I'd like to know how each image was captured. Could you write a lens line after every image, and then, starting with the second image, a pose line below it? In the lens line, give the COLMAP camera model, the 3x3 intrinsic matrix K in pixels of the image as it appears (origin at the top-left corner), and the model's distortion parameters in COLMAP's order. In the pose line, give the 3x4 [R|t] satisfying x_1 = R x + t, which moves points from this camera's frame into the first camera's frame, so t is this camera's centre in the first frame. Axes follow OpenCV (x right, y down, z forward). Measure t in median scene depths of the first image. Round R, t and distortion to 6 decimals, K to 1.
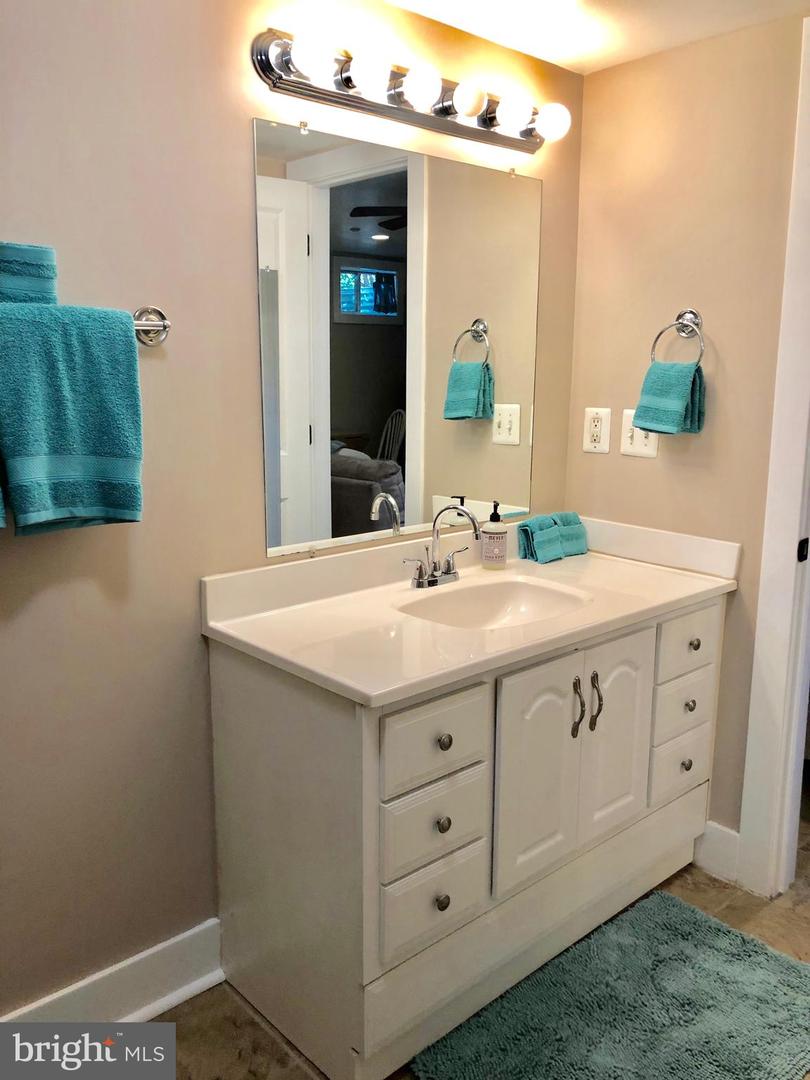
lens RADIAL K [[908.2, 0, 405.0], [0, 908.2, 540.0], [0, 0, 1]] dist [0.048861, -0.073410]
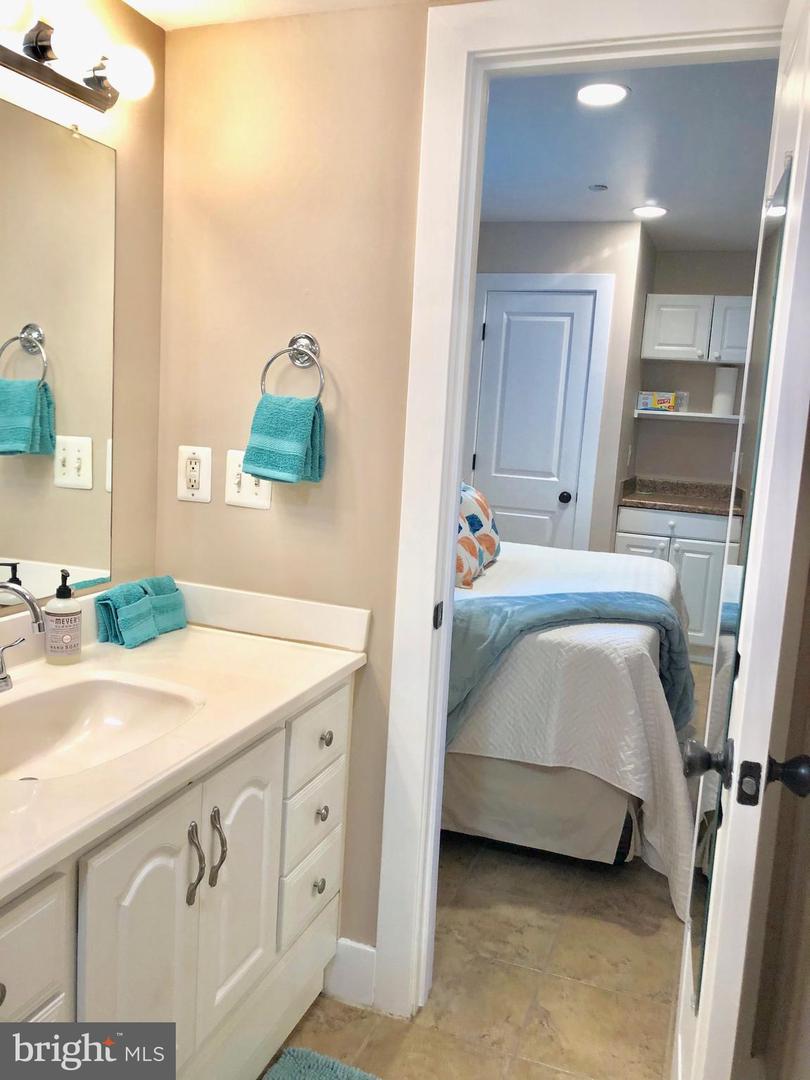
lens RADIAL K [[908.2, 0, 405.0], [0, 908.2, 540.0], [0, 0, 1]] dist [0.048861, -0.073410]
pose [[0.892291, -0.021242, 0.450961, 0.013416], [0.033569, 0.999249, -0.019353, -0.043958], [-0.450211, 0.032407, 0.892334, 0.216992]]
